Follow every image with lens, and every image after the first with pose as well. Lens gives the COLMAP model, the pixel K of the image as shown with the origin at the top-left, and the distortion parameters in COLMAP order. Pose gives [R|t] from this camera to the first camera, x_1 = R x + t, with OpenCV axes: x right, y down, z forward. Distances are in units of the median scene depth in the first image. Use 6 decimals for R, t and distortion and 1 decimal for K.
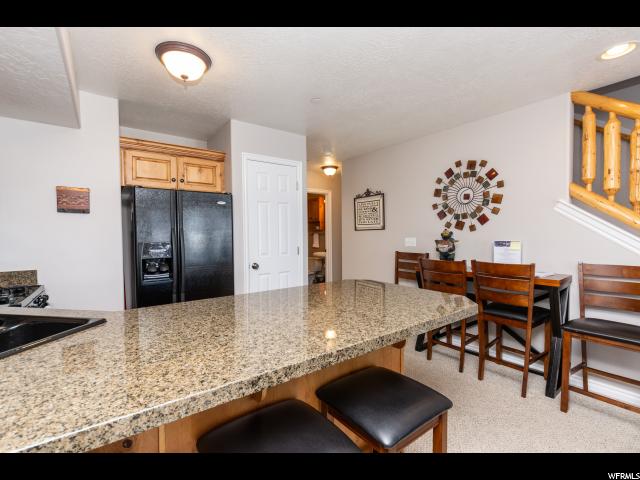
lens RADIAL K [[292.7, 0, 320.0], [0, 292.7, 240.0], [0, 0, 1]] dist [0.001512, -0.000518]
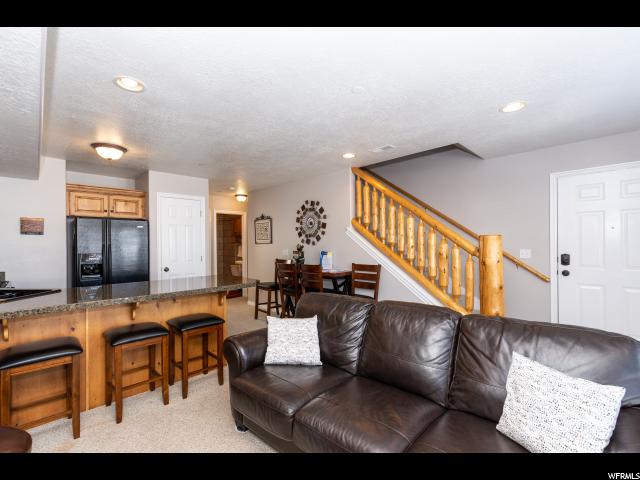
lens RADIAL K [[286.6, 0, 320.0], [0, 286.6, 240.0], [0, 0, 1]] dist [-0.001359, -0.000167]
pose [[0.989101, 0.002392, 0.147222, 0.341762], [0.002663, 0.999414, -0.034128, -0.006283], [-0.147217, 0.034148, 0.988515, -0.556880]]
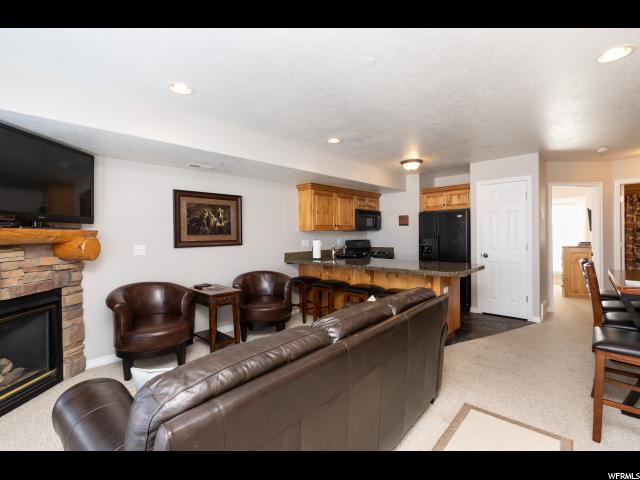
lens RADIAL K [[292.7, 0, 320.0], [0, 292.7, 240.0], [0, 0, 1]] dist [0.001512, -0.000518]
pose [[0.164198, 0.023788, -0.986141, 1.155548], [-0.014264, 0.999662, 0.021739, -0.011667], [0.986324, 0.010497, 0.164482, -0.076987]]
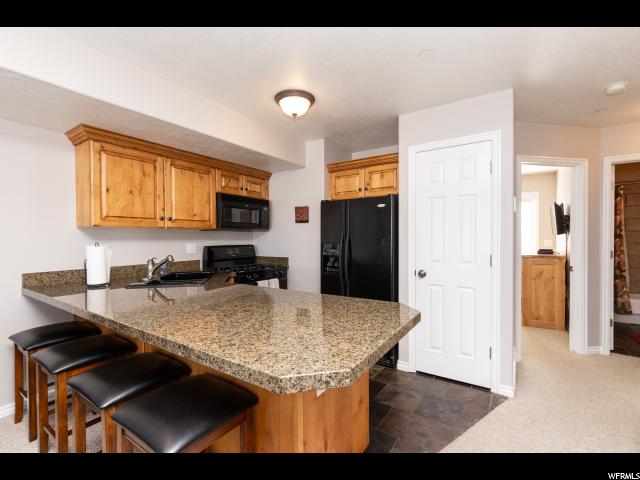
lens RADIAL K [[292.7, 0, 320.0], [0, 292.7, 240.0], [0, 0, 1]] dist [0.001512, -0.000518]
pose [[0.339203, 0.014418, -0.940603, 0.500827], [-0.024256, 0.999684, 0.006576, -0.011076], [0.940401, 0.020584, 0.339445, 0.446885]]
